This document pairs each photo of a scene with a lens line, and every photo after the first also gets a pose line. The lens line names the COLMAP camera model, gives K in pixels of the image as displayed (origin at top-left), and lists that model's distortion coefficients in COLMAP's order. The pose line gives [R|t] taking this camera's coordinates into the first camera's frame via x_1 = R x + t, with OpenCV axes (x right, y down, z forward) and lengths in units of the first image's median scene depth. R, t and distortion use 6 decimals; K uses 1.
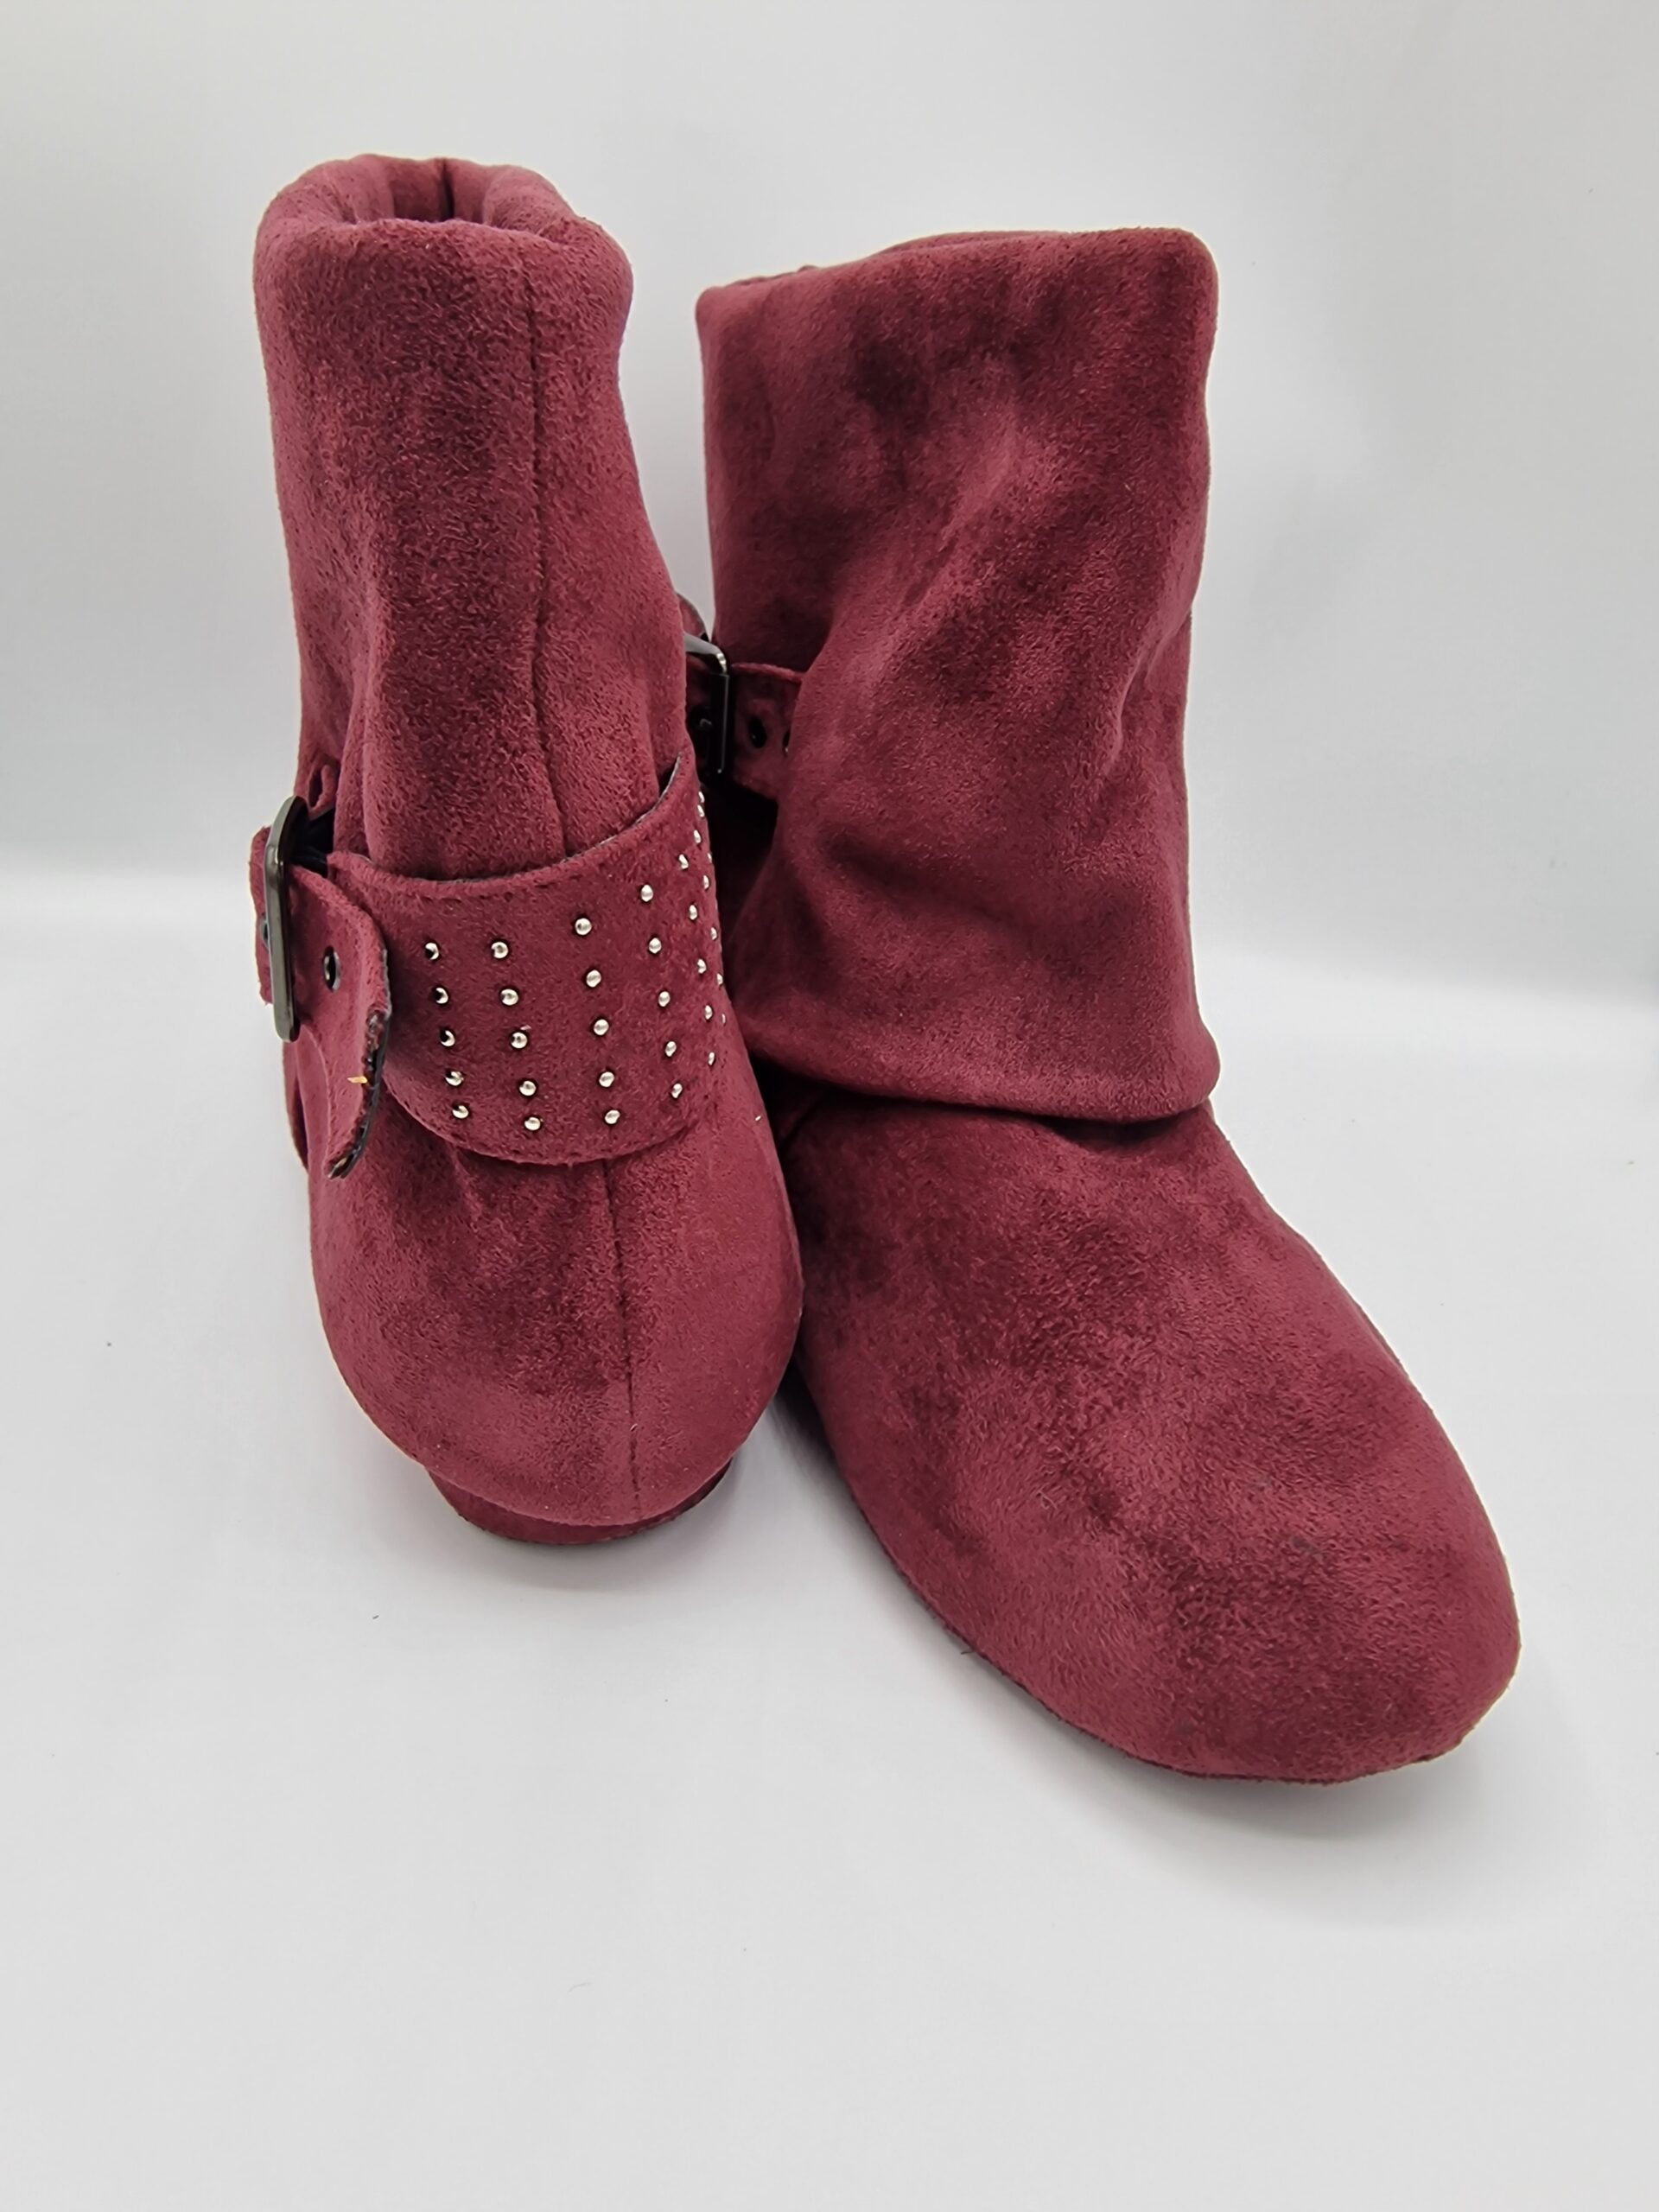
lens RADIAL K [[883.8, 0, 831.5], [0, 883.8, 1099.6], [0, 0, 1]] dist [-0.000473, -0.000117]
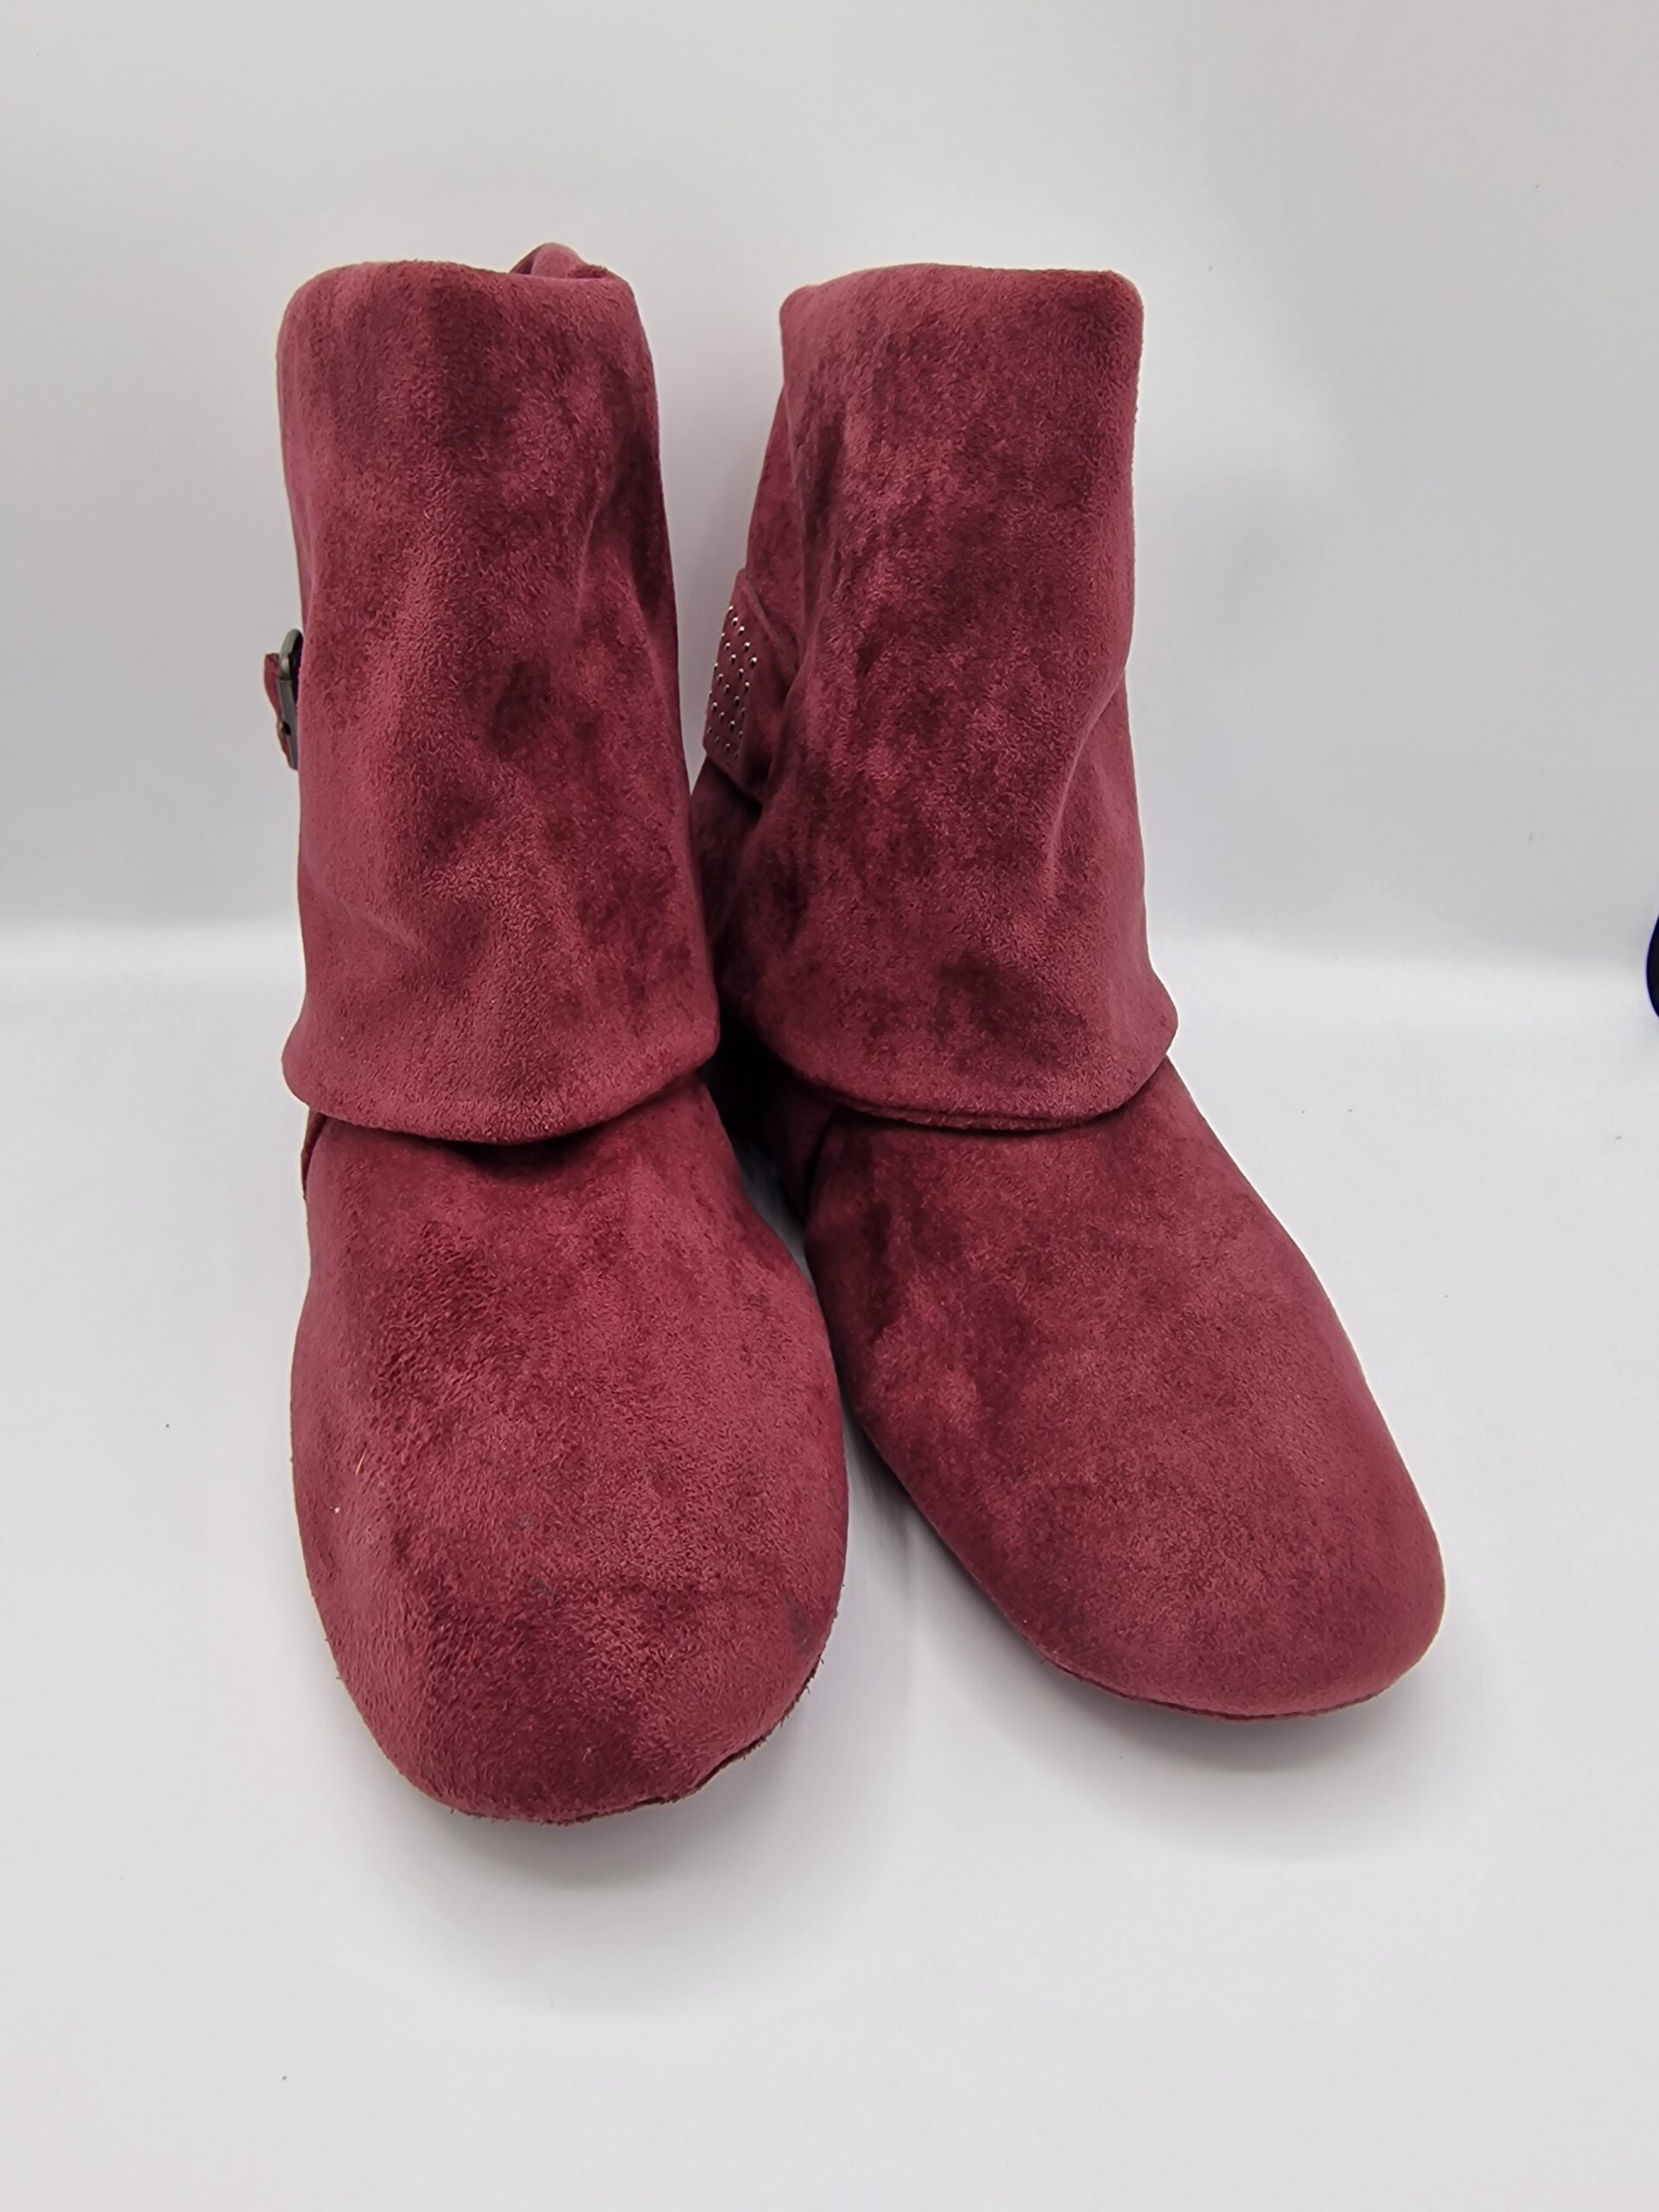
lens RADIAL K [[898.8, 0, 829.5], [0, 898.8, 1106.0], [0, 0, 1]] dist [-0.056955, 0.027889]
pose [[0.999863, 0.005654, 0.015589, 0.733757], [-0.005475, 0.999919, -0.011514, -0.016221], [-0.015652, 0.011427, 0.999812, 0.010288]]
